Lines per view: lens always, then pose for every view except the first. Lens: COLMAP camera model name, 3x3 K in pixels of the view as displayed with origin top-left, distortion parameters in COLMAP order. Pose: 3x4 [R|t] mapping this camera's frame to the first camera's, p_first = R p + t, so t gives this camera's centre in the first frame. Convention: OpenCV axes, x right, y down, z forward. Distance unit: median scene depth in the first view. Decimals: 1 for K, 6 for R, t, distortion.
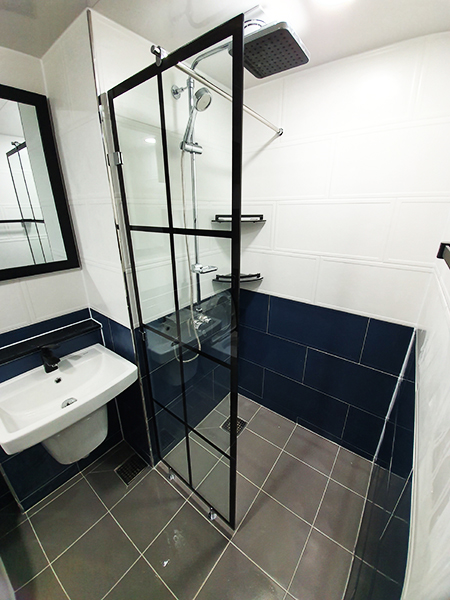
lens RADIAL K [[237.2, 0, 223.4], [0, 237.2, 295.0], [0, 0, 1]] dist [0.001749, -0.010337]
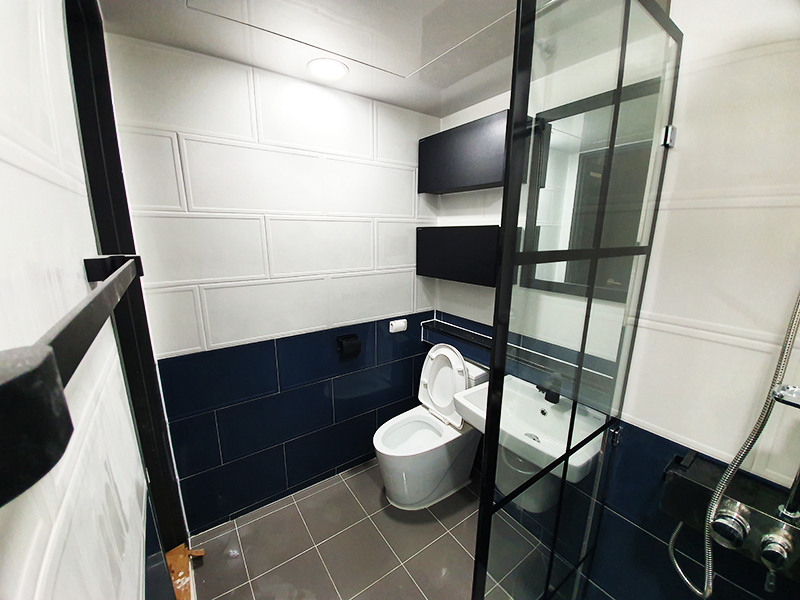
lens RADIAL K [[316.3, 0, 390.6], [0, 316.3, 304.9], [0, 0, 1]] dist [0.001749, -0.010337]
pose [[-0.302199, 0.215203, -0.928635, 0.423386], [-0.325336, 0.892406, 0.312679, -0.157411], [0.896009, 0.396610, -0.199671, 0.502527]]
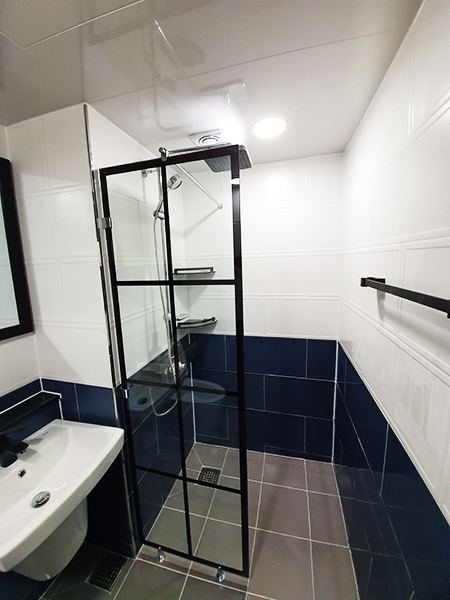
lens RADIAL K [[237.2, 0, 222.3], [0, 237.2, 295.0], [0, 0, 1]] dist [0.001749, -0.010337]
pose [[0.923149, -0.082135, 0.375565, -0.283210], [0.159300, 0.970821, -0.179249, 0.021426], [-0.349884, 0.225301, 0.909297, -0.079308]]
